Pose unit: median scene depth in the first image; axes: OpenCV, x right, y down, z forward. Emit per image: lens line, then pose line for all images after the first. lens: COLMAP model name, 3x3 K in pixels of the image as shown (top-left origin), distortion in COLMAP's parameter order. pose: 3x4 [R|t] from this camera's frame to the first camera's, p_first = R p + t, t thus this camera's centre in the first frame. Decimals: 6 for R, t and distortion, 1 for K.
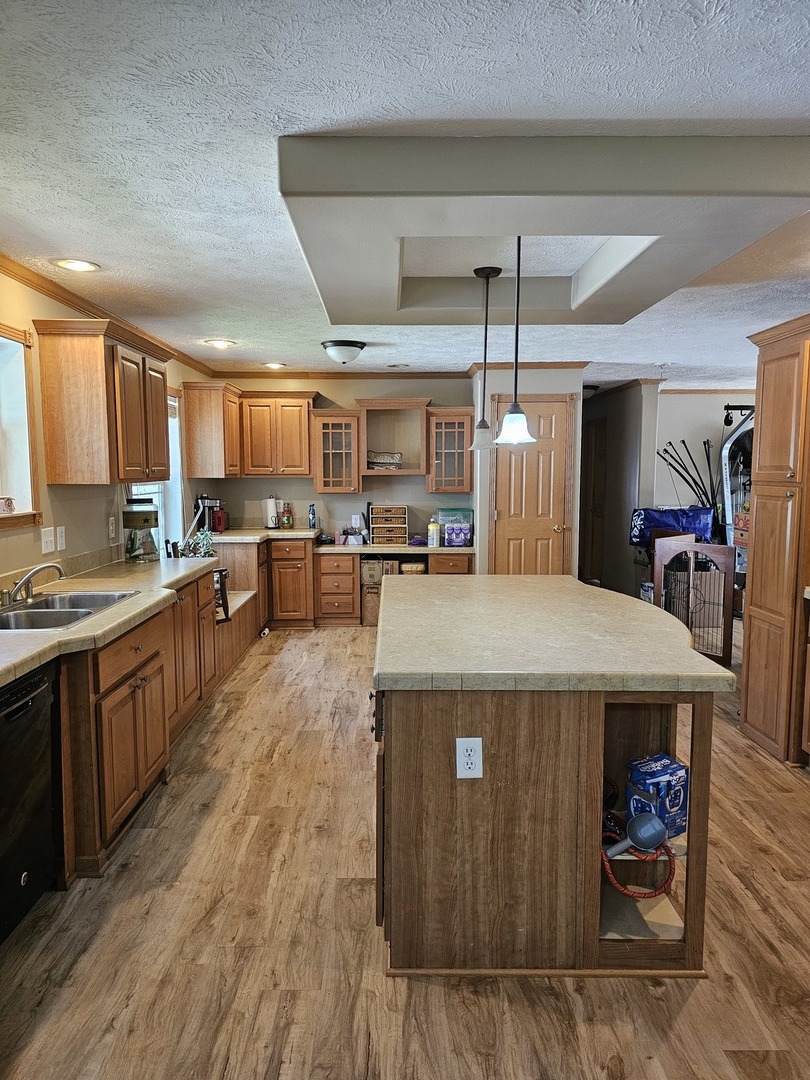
lens RADIAL K [[728.6, 0, 405.0], [0, 728.6, 540.0], [0, 0, 1]] dist [0.051136, -0.004446]
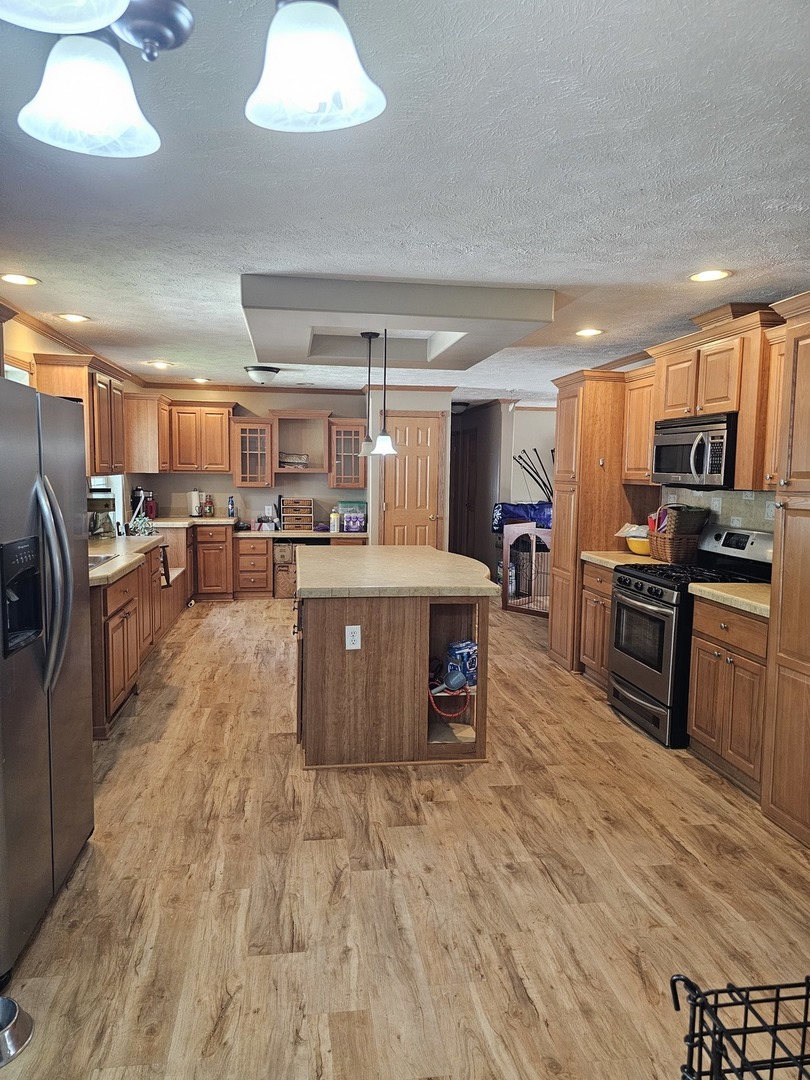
lens RADIAL K [[728.6, 0, 405.0], [0, 728.6, 540.0], [0, 0, 1]] dist [0.051136, -0.004446]
pose [[0.990994, 0.002250, 0.133889, -0.011799], [-0.002428, 0.999996, 0.001164, 0.036647], [-0.133885, -0.001478, 0.990996, -0.400576]]
